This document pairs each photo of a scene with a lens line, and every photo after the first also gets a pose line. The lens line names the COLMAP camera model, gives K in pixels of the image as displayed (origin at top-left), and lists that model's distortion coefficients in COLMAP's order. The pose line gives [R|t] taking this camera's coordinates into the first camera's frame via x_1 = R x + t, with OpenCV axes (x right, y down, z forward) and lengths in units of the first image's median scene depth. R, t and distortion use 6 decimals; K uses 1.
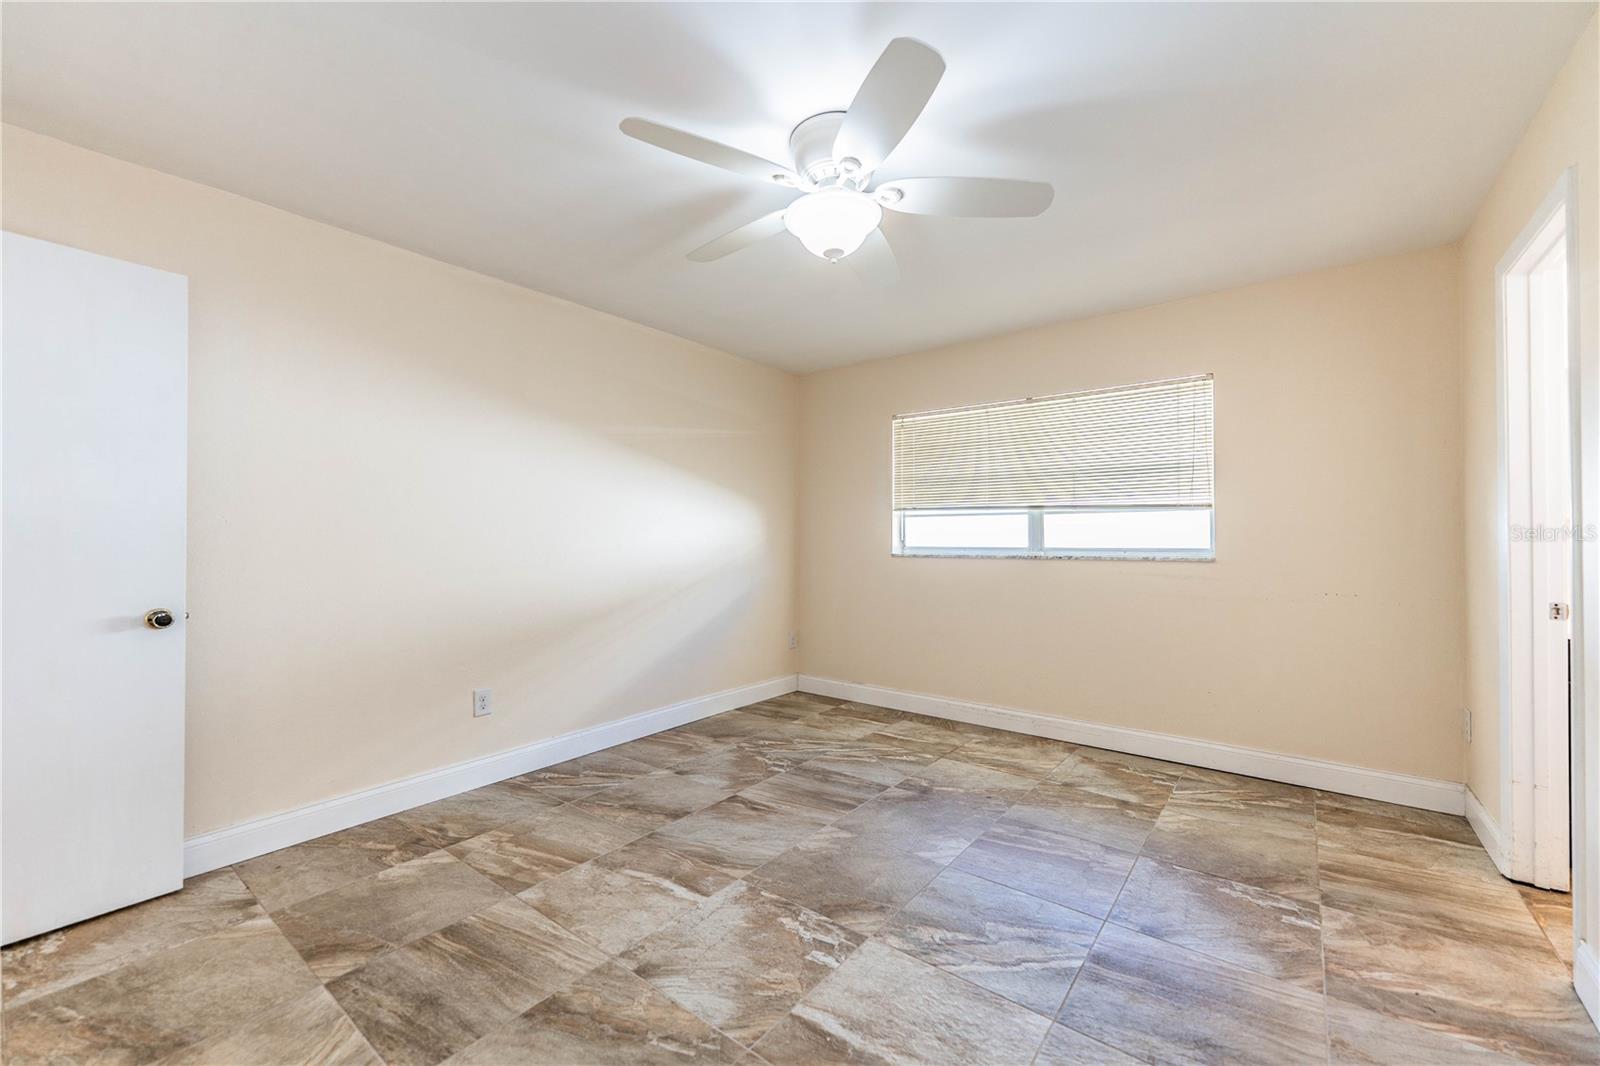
lens RADIAL K [[642.1, 0, 799.4], [0, 642.1, 536.0], [0, 0, 1]] dist [0.000131, 0.000287]
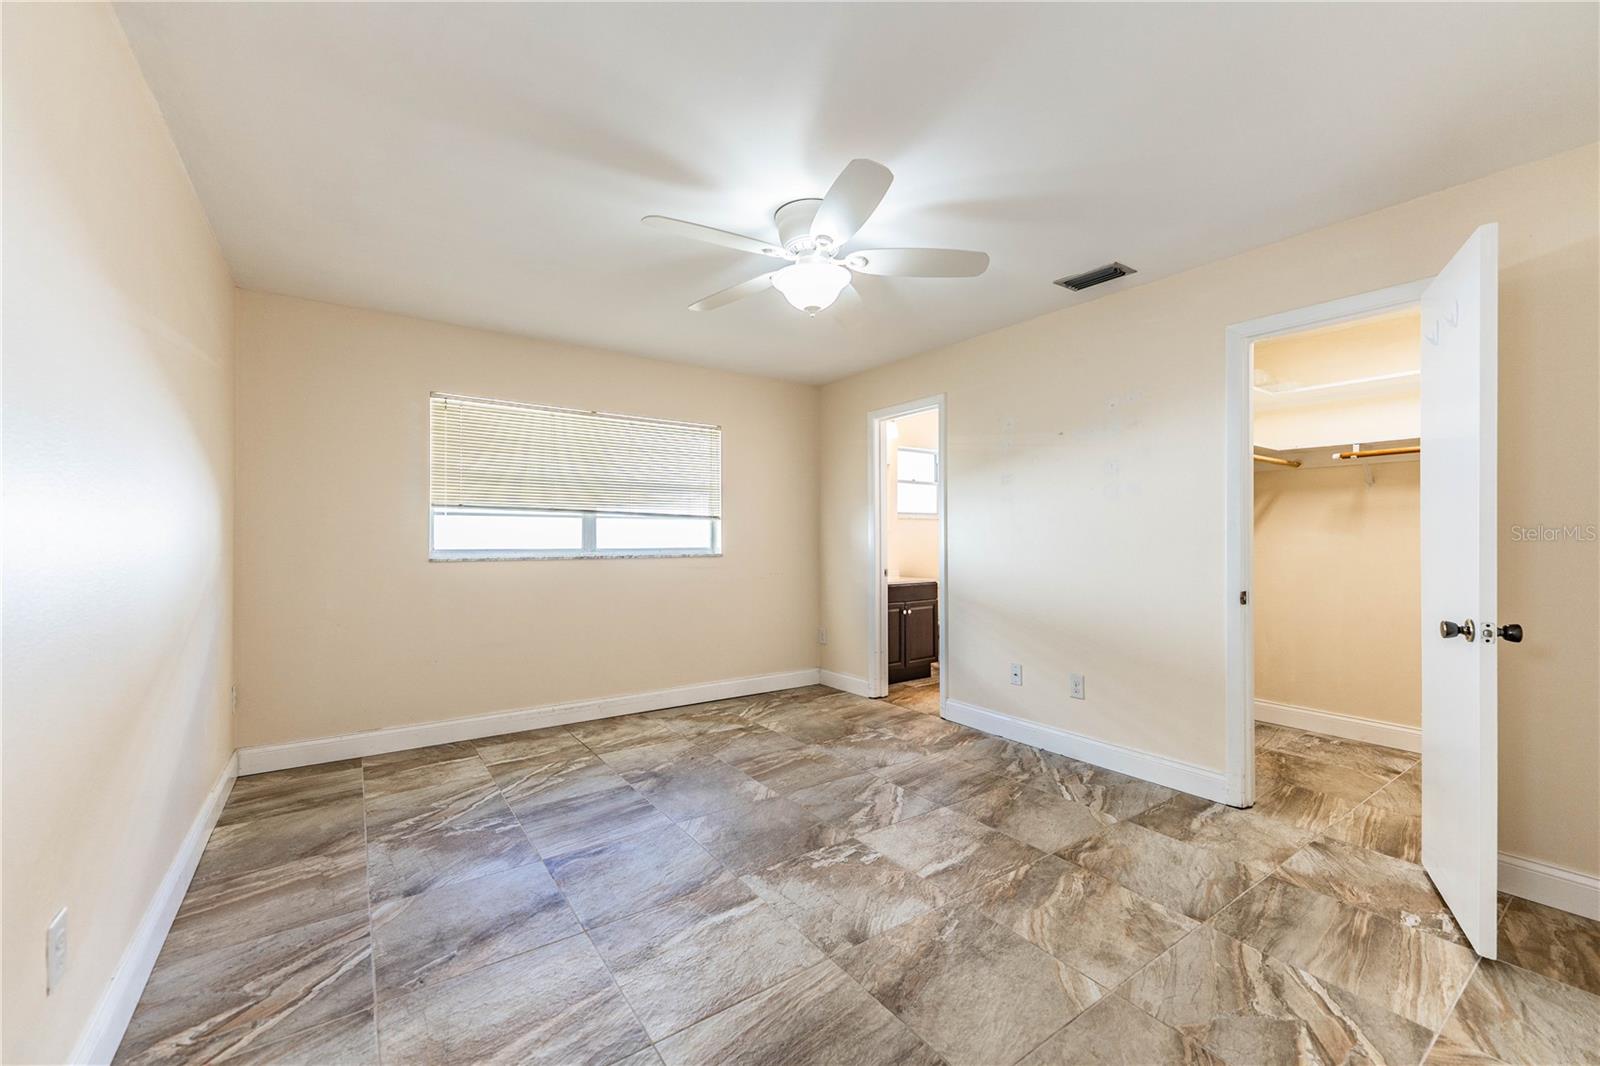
lens RADIAL K [[642.1, 0, 803.2], [0, 642.1, 536.6], [0, 0, 1]] dist [0.000131, 0.000287]
pose [[0.288079, 0.003729, 0.957599, -0.768903], [-0.003831, 0.999989, -0.002742, -0.000952], [-0.957599, -0.002878, 0.288091, 0.453690]]
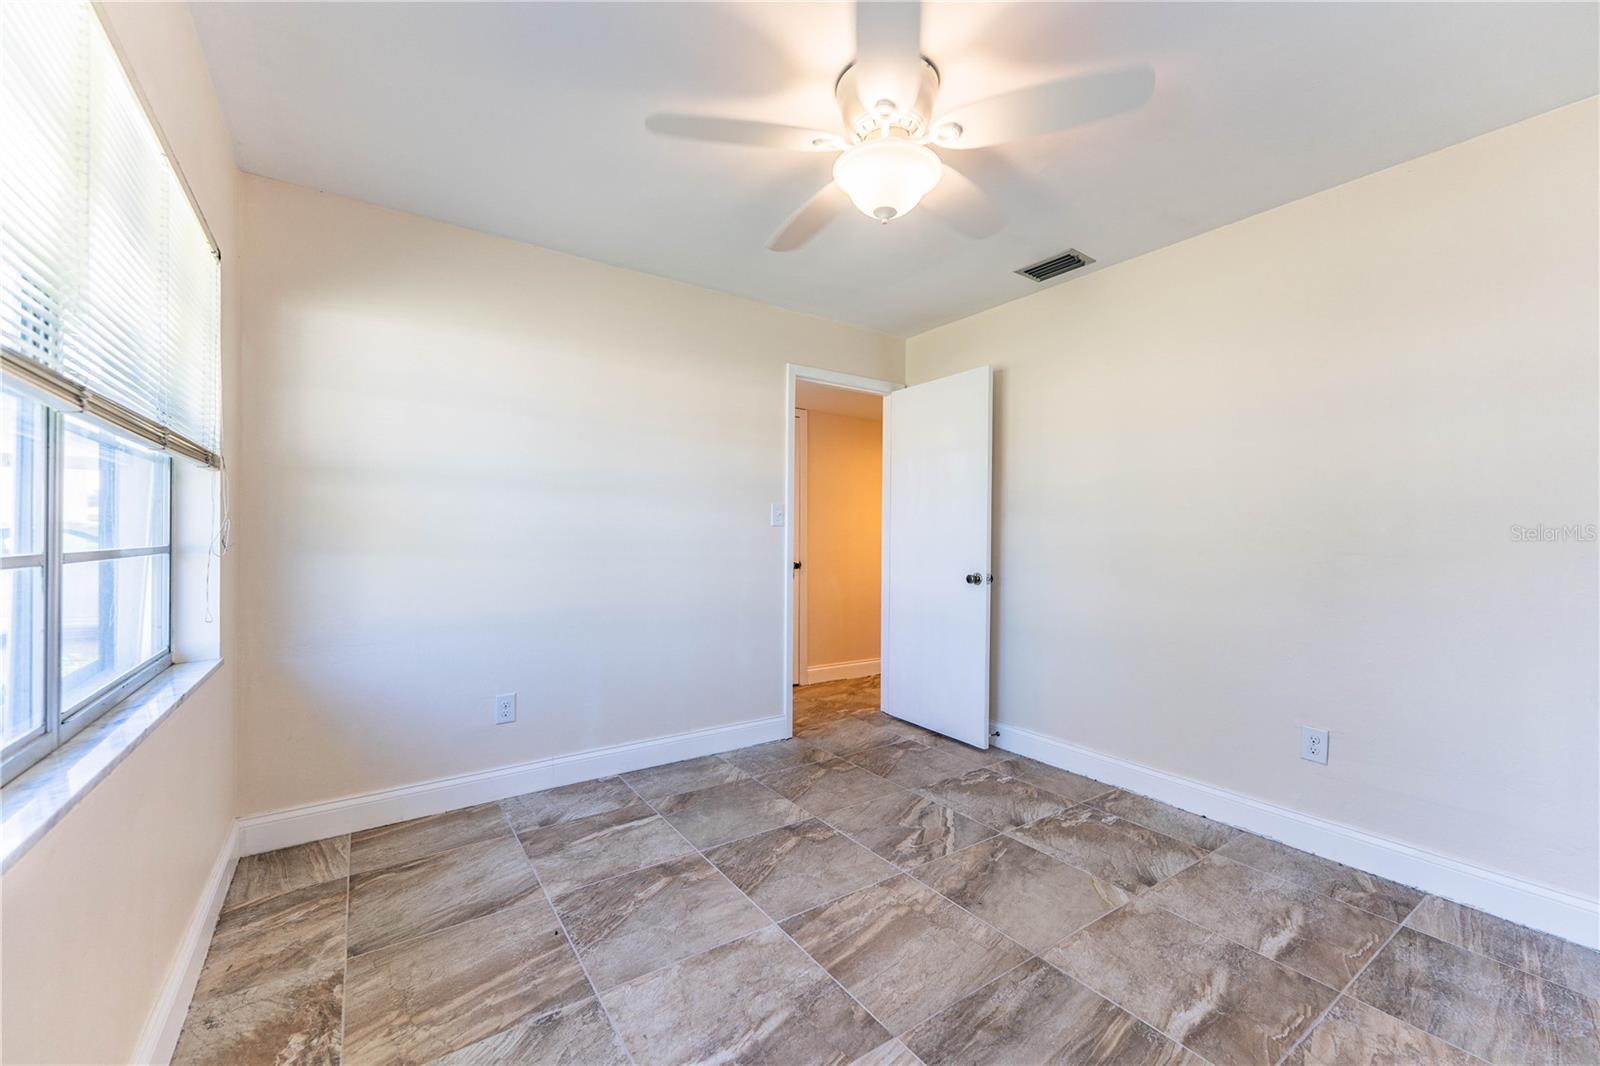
lens RADIAL K [[642.1, 0, 803.1], [0, 642.1, 532.3], [0, 0, 1]] dist [0.000131, 0.000287]
pose [[-0.300948, -0.003279, -0.953635, 0.286336], [0.012940, 0.999888, -0.007521, 0.013172], [0.953553, -0.014603, -0.300872, 0.937579]]
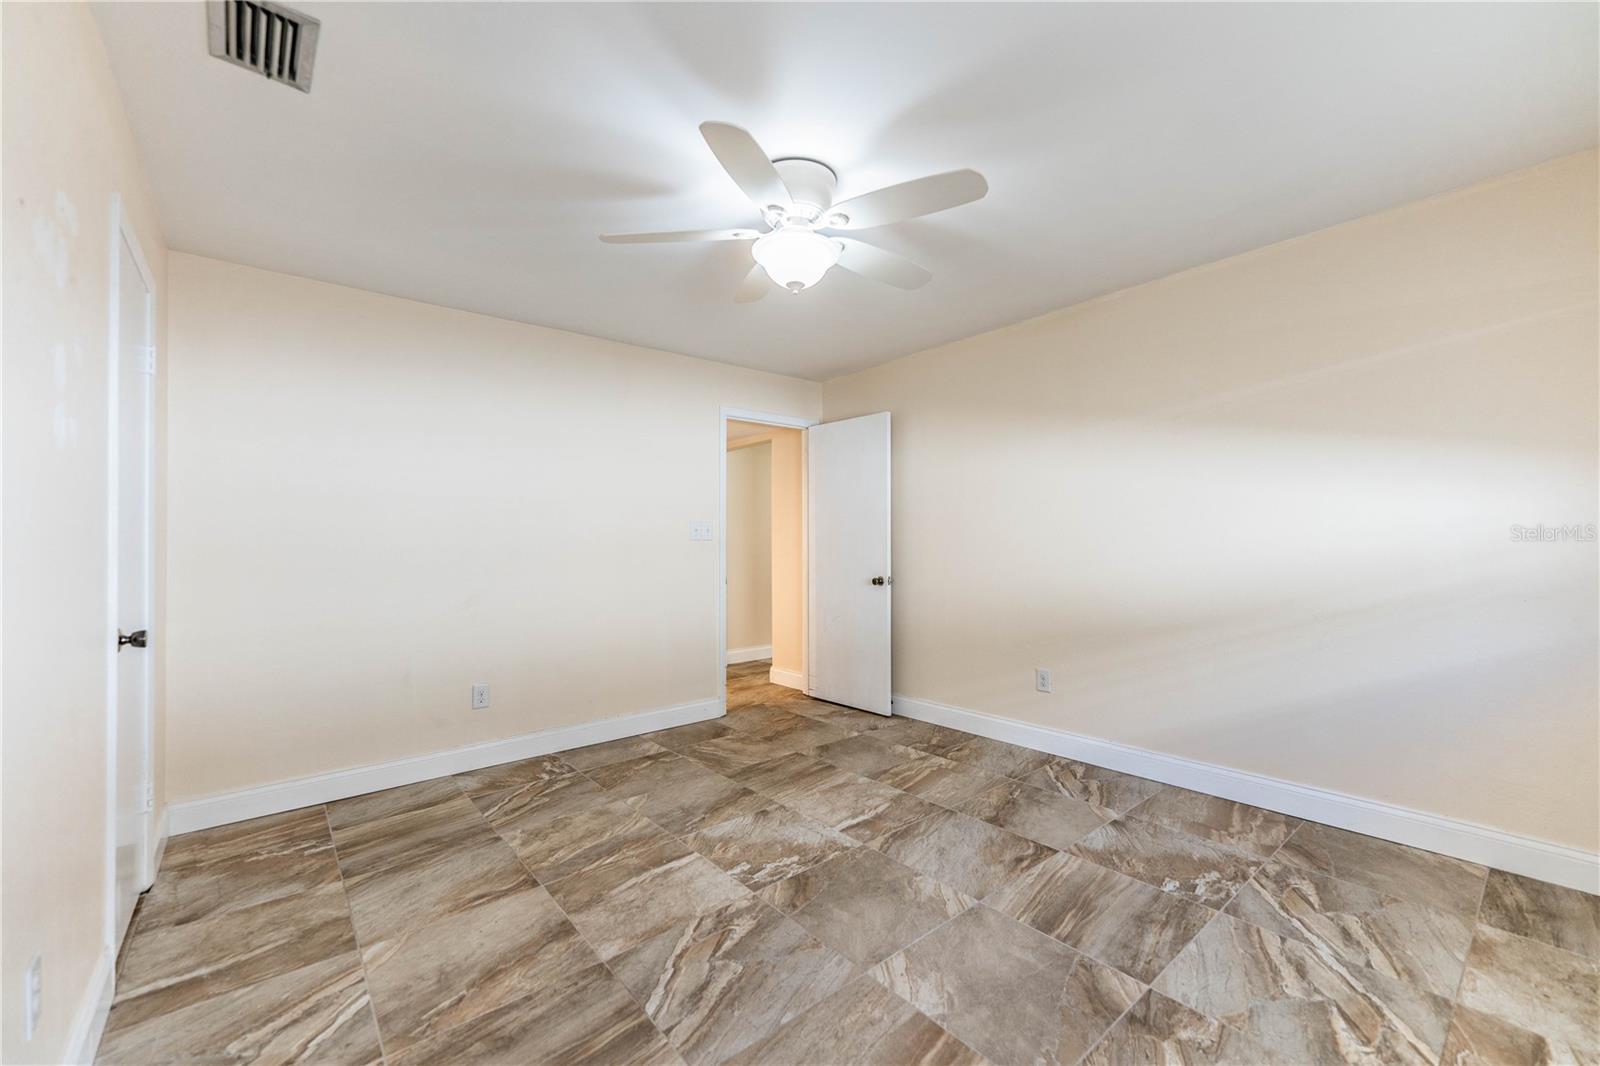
lens RADIAL K [[642.1, 0, 805.3], [0, 642.1, 542.4], [0, 0, 1]] dist [0.000131, 0.000287]
pose [[-0.207453, 0.001847, -0.978243, 0.767036], [0.013665, 0.999906, -0.001010, 0.002152], [0.978149, -0.013577, -0.207459, 0.847361]]
